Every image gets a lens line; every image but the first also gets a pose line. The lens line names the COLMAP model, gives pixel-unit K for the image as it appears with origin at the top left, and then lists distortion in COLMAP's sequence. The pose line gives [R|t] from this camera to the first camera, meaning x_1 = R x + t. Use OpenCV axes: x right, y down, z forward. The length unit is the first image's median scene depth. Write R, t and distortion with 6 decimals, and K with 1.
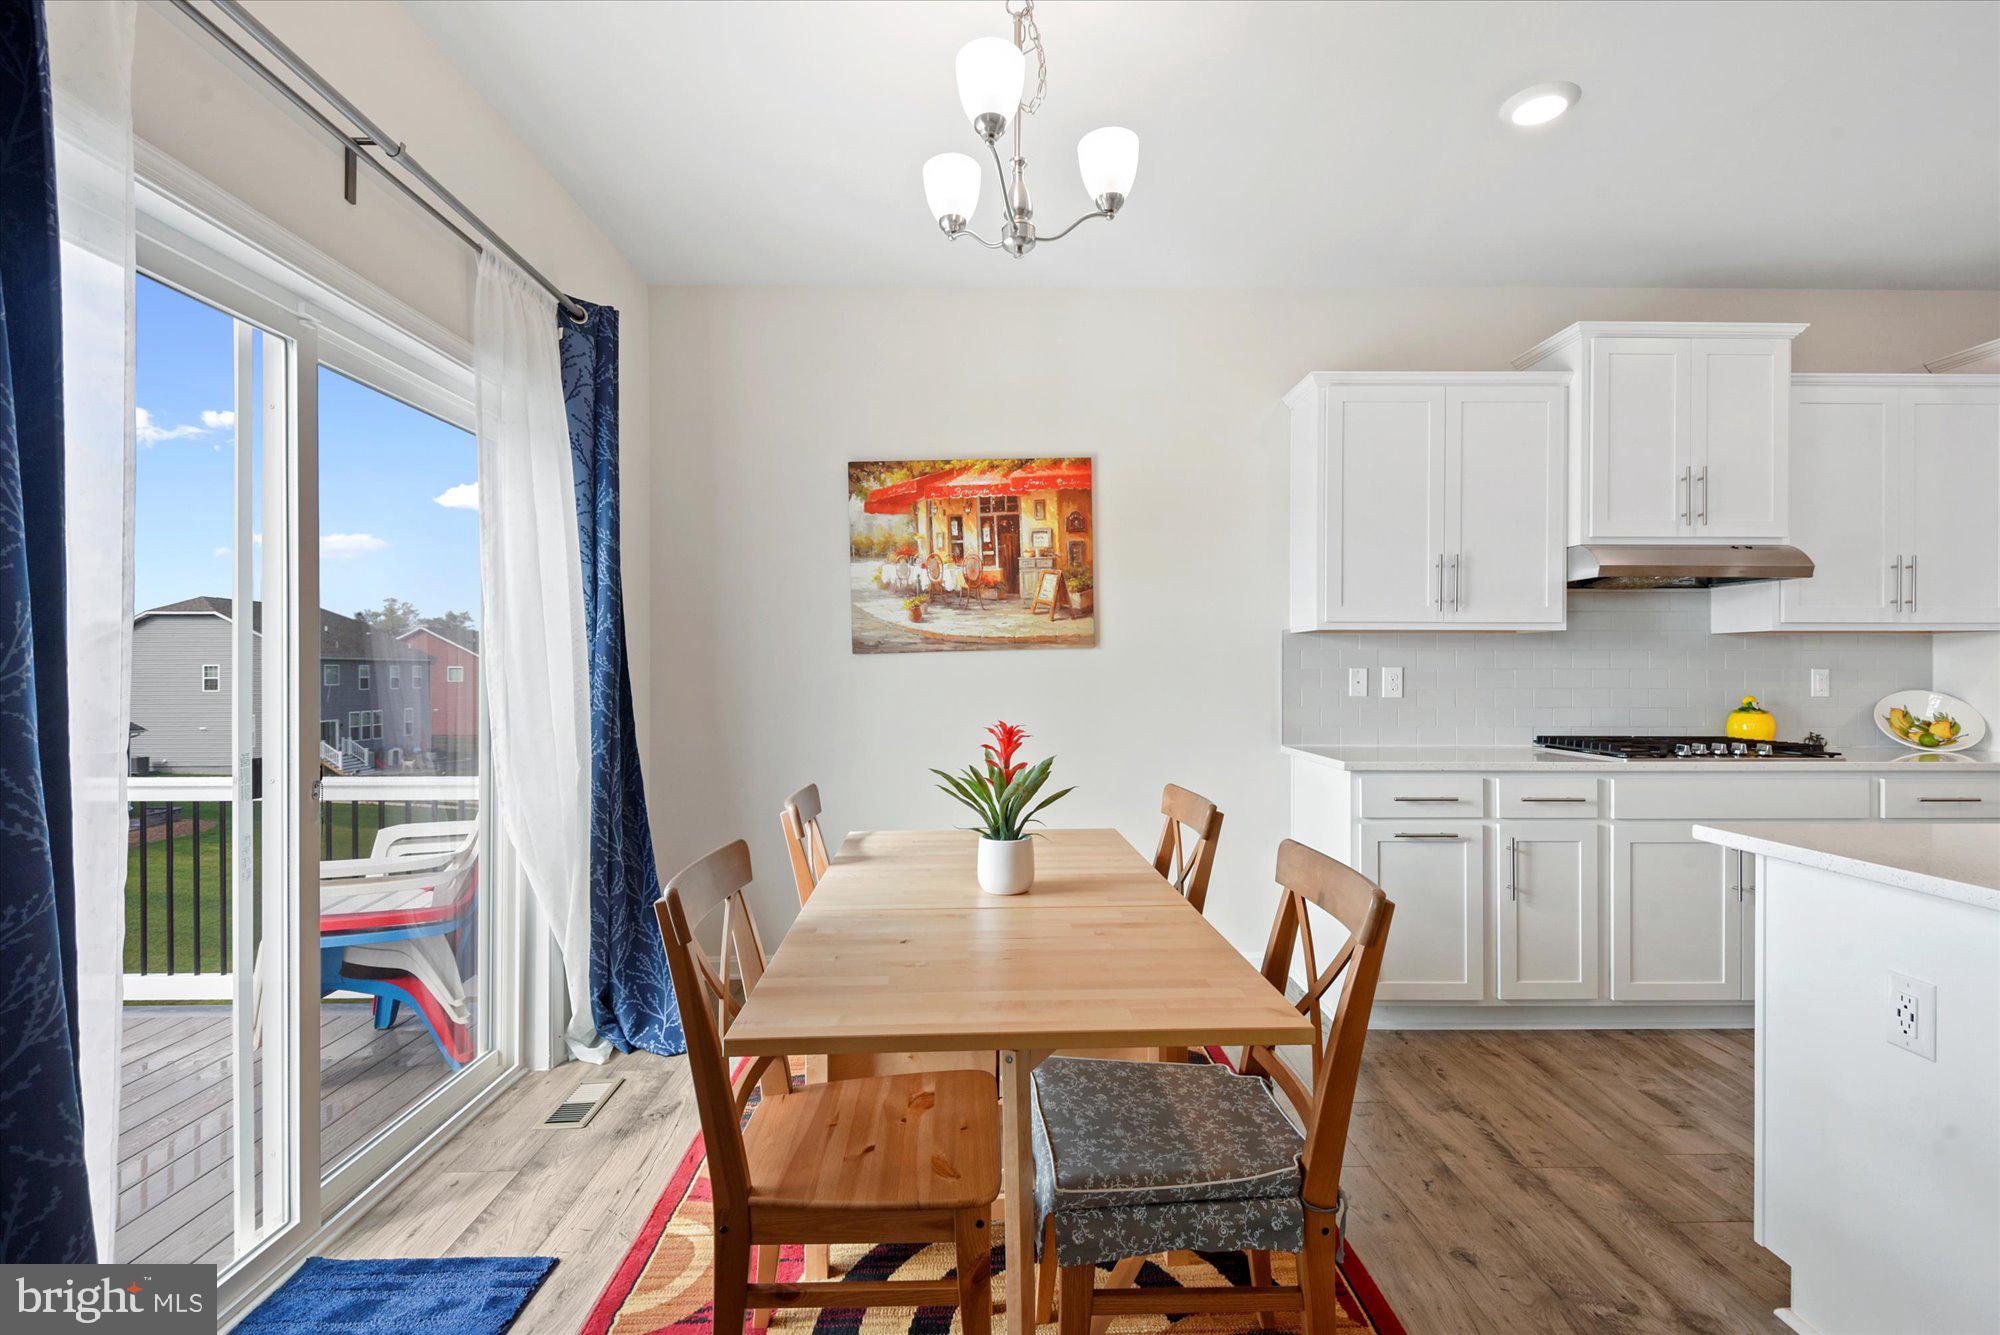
lens RADIAL K [[936.1, 0, 996.9], [0, 936.1, 669.5], [0, 0, 1]] dist [0.018200, -0.012920]
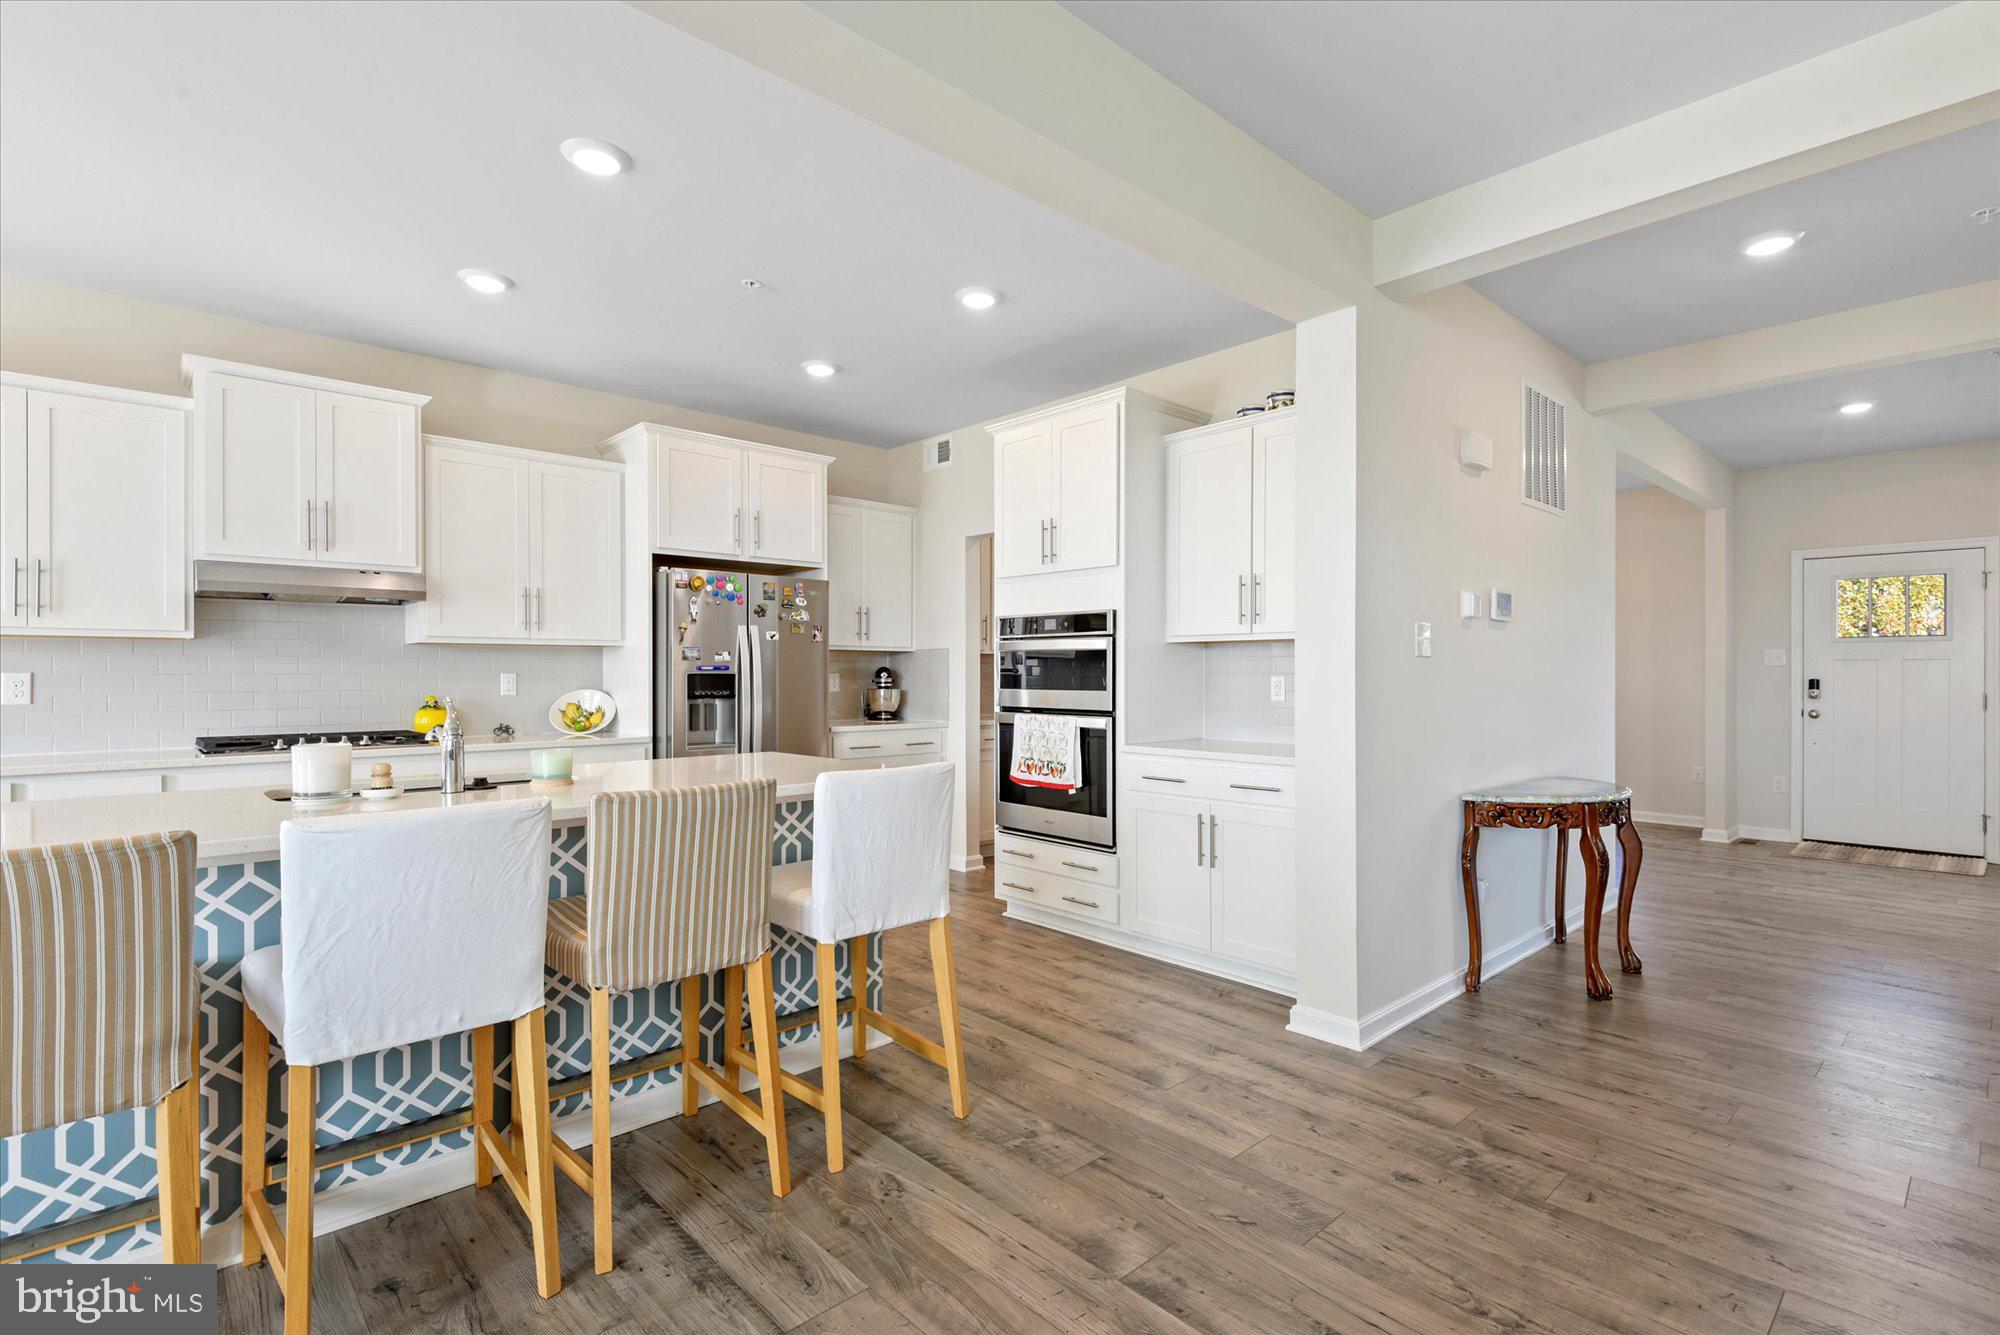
lens RADIAL K [[936.1, 0, 1029.0], [0, 936.1, 685.7], [0, 0, 1]] dist [0.018200, -0.012920]
pose [[0.724529, -0.009666, 0.689177, 0.518456], [-0.006759, 0.999754, 0.021127, -0.015410], [-0.689211, -0.019965, 0.724285, -0.412603]]
